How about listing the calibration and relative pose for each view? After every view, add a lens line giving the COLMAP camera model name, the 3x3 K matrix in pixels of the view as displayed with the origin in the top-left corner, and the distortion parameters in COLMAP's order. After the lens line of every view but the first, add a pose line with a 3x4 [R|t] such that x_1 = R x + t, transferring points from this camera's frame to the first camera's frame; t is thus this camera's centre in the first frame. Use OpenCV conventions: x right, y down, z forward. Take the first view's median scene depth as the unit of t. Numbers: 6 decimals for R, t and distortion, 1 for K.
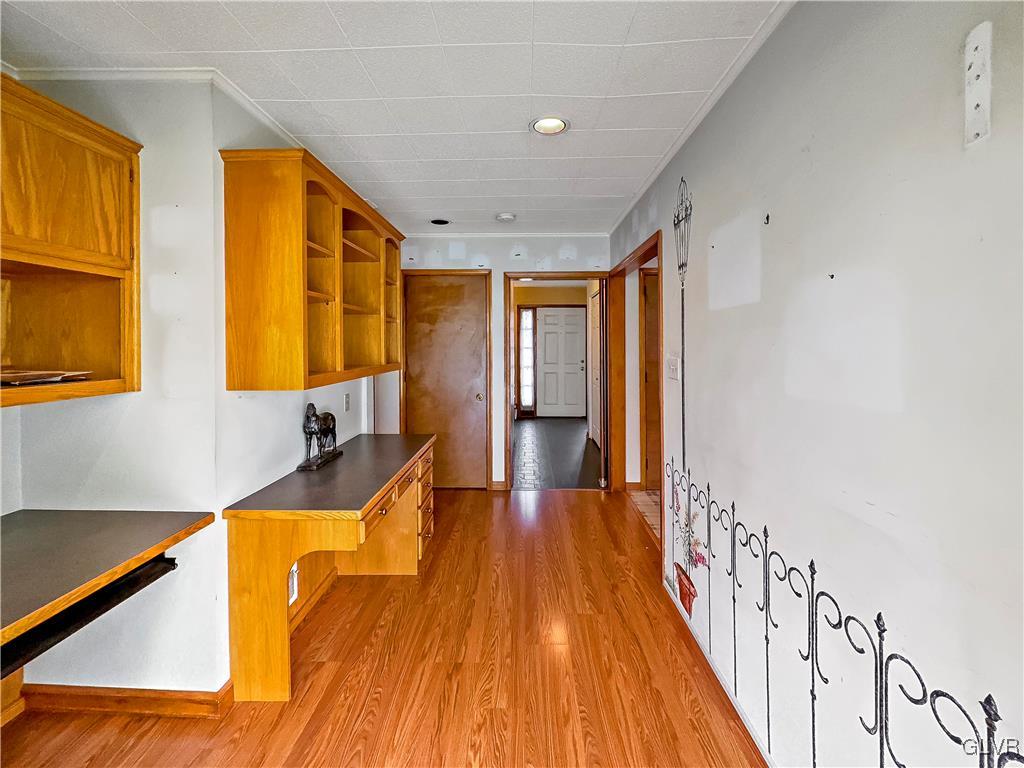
lens RADIAL K [[422.2, 0, 514.8], [0, 422.2, 345.8], [0, 0, 1]] dist [-0.000785, 0.000177]
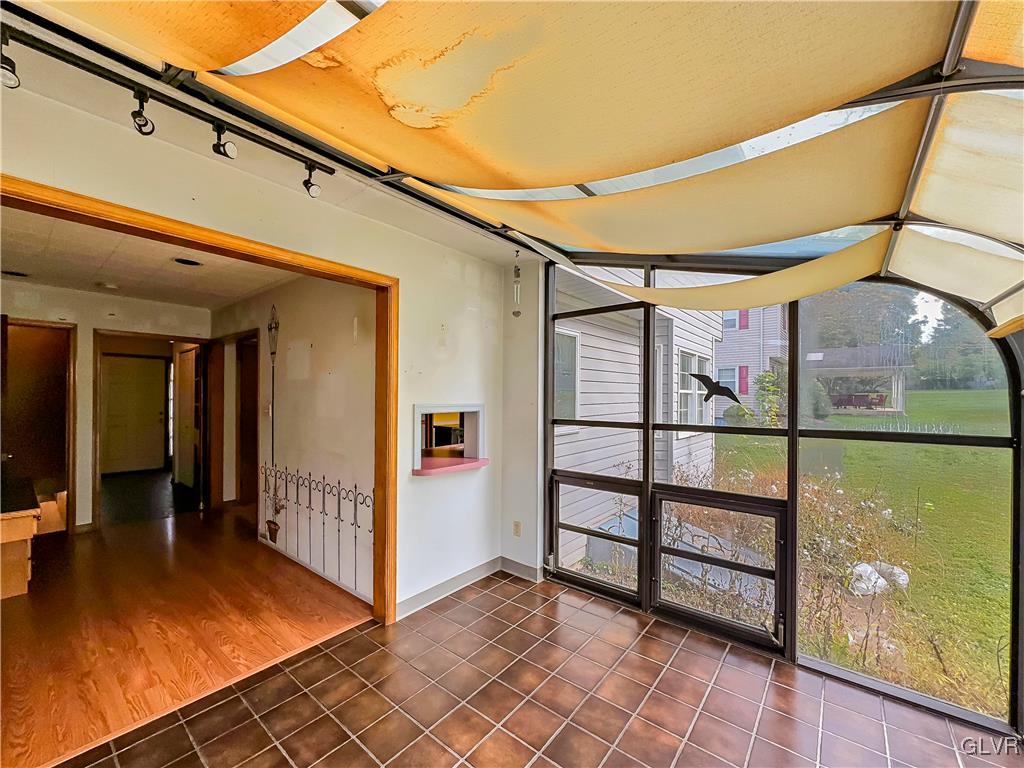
lens RADIAL K [[422.2, 0, 511.0], [0, 422.2, 391.7], [0, 0, 1]] dist [-0.000785, 0.000177]
pose [[0.615501, 0.014236, 0.788007, -0.361537], [-0.002001, 0.999862, -0.016500, 0.003291], [-0.788133, 0.008579, 0.615445, -0.831193]]
